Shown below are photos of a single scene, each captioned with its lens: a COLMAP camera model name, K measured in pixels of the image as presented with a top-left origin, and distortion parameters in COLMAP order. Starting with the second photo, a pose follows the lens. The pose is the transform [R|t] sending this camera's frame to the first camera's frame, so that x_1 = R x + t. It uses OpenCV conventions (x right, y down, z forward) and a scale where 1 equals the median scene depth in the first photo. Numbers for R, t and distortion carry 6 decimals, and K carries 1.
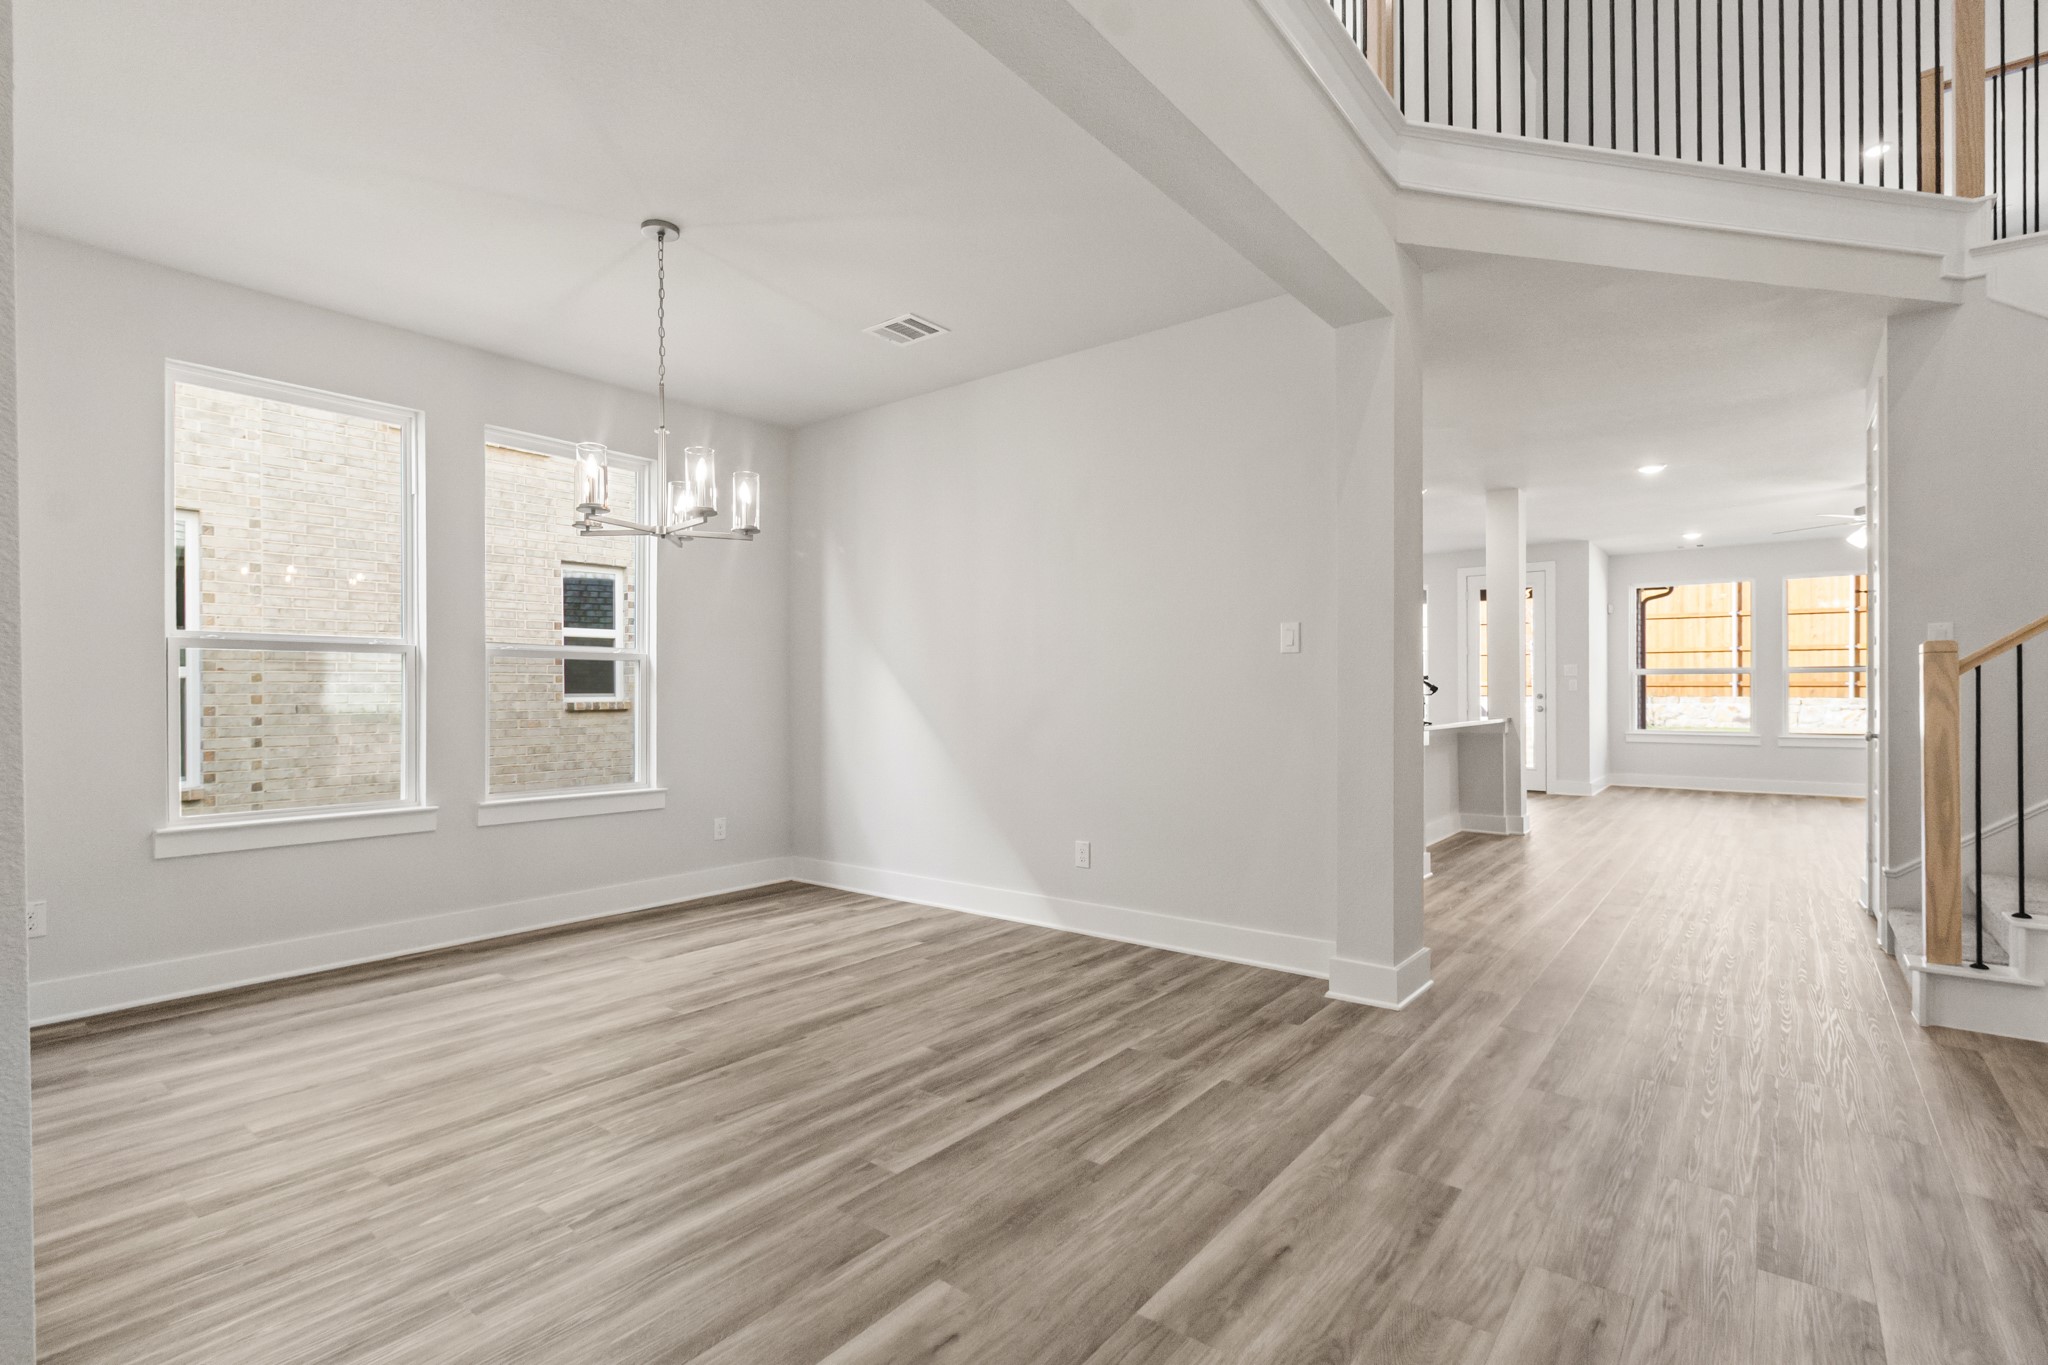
lens RADIAL K [[963.9, 0, 1024.0], [0, 963.9, 682.5], [0, 0, 1]] dist [-0.003478, -0.000505]
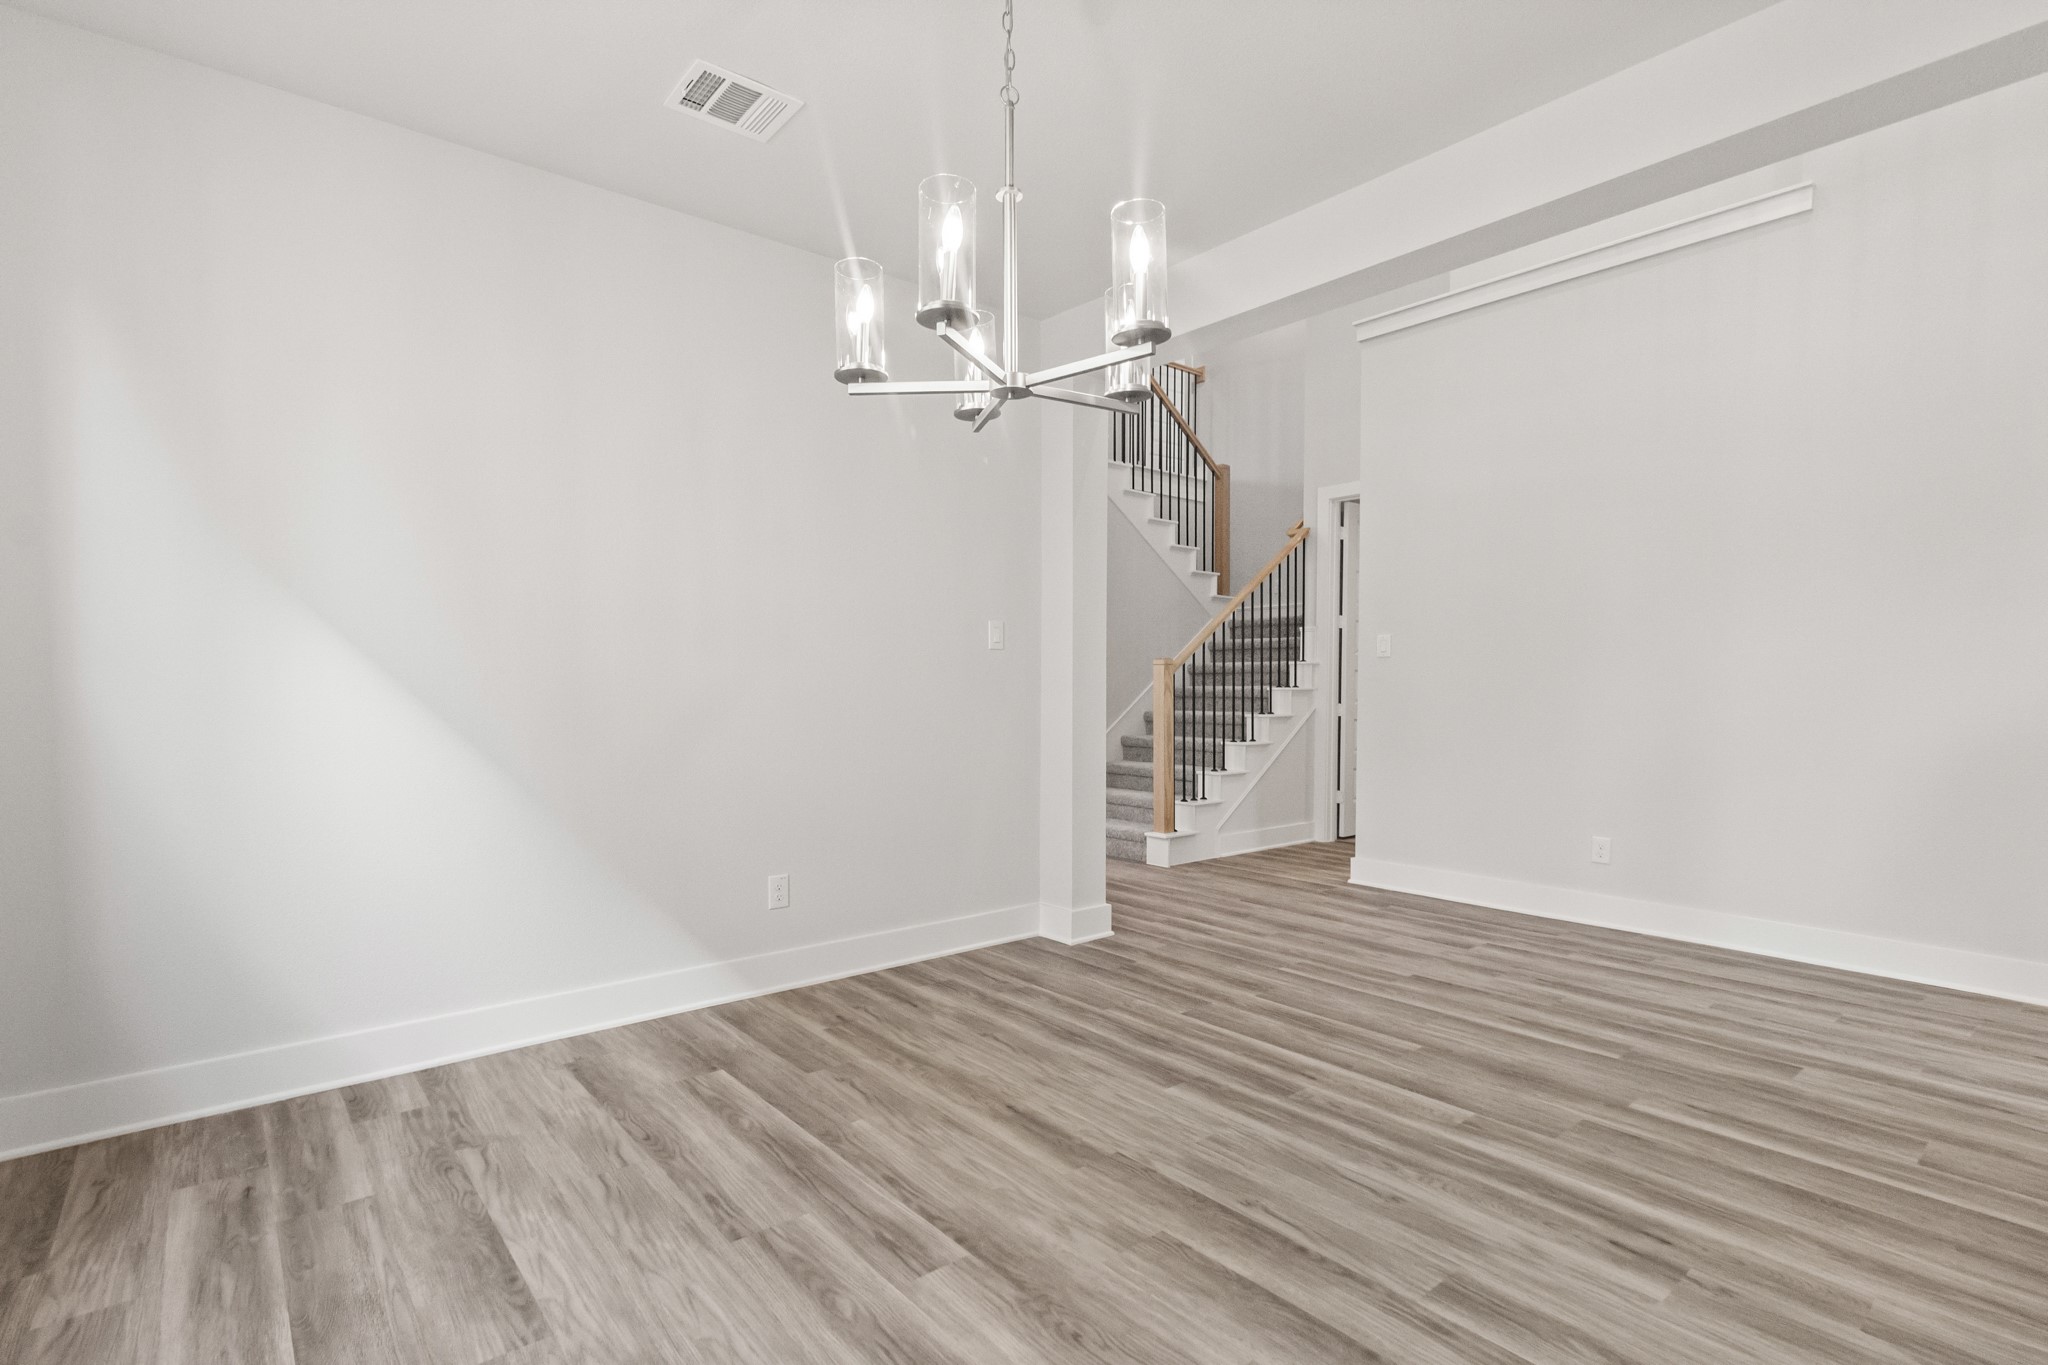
lens RADIAL K [[971.9, 0, 1021.0], [0, 971.9, 709.9], [0, 0, 1]] dist [0.003554, 0.000296]
pose [[0.214790, -0.022789, 0.976394, -0.781650], [-0.009660, 0.999629, 0.025456, 0.009937], [-0.976612, -0.014899, 0.214490, 0.747593]]
